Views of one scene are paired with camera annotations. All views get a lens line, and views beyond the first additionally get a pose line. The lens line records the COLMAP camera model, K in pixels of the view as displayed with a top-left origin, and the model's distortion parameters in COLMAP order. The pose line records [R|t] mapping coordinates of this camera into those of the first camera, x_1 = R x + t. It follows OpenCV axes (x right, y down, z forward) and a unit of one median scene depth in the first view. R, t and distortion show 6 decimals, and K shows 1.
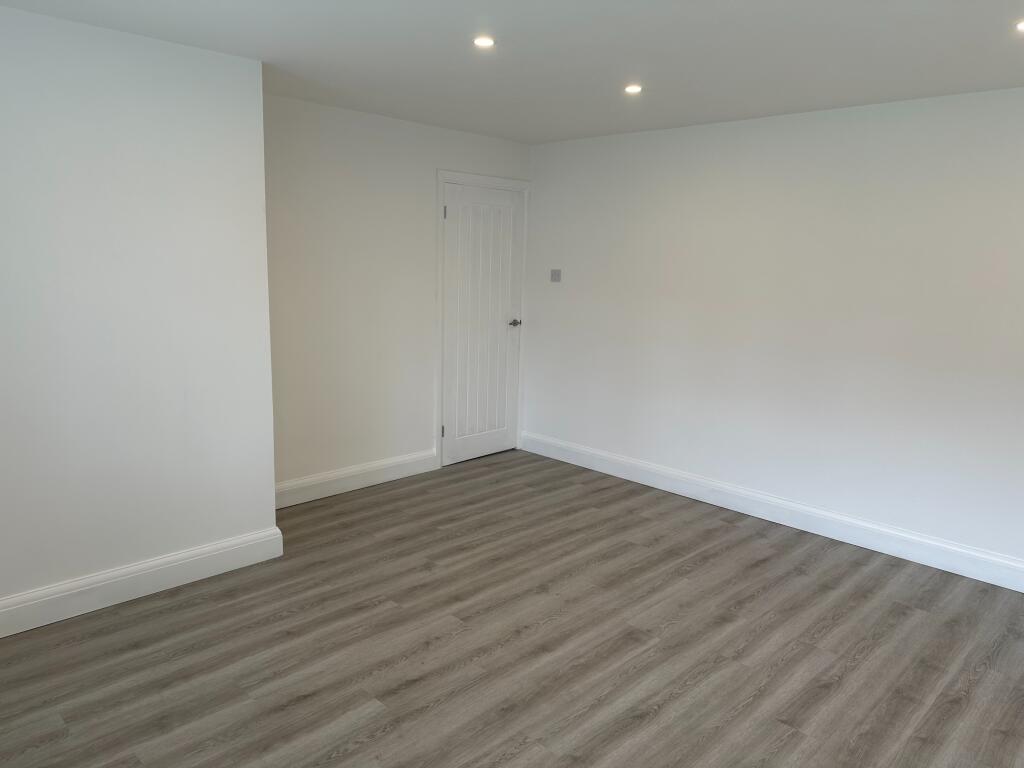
lens RADIAL K [[723.9, 0, 513.5], [0, 723.9, 384.0], [0, 0, 1]] dist [0.020722, -0.026418]
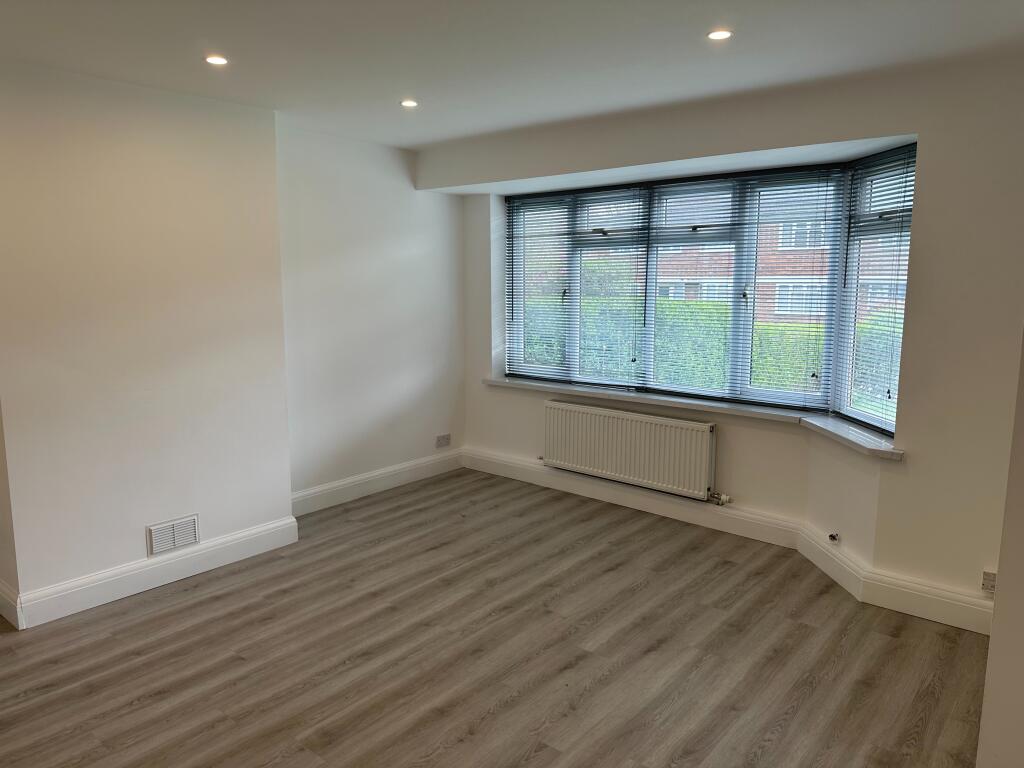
lens RADIAL K [[723.9, 0, 517.3], [0, 723.9, 384.6], [0, 0, 1]] dist [0.020722, -0.026418]
pose [[-0.995573, -0.013997, -0.092943, 0.040037], [-0.043044, 0.946957, 0.318465, -0.321059], [0.083555, 0.321056, -0.943367, 1.841003]]
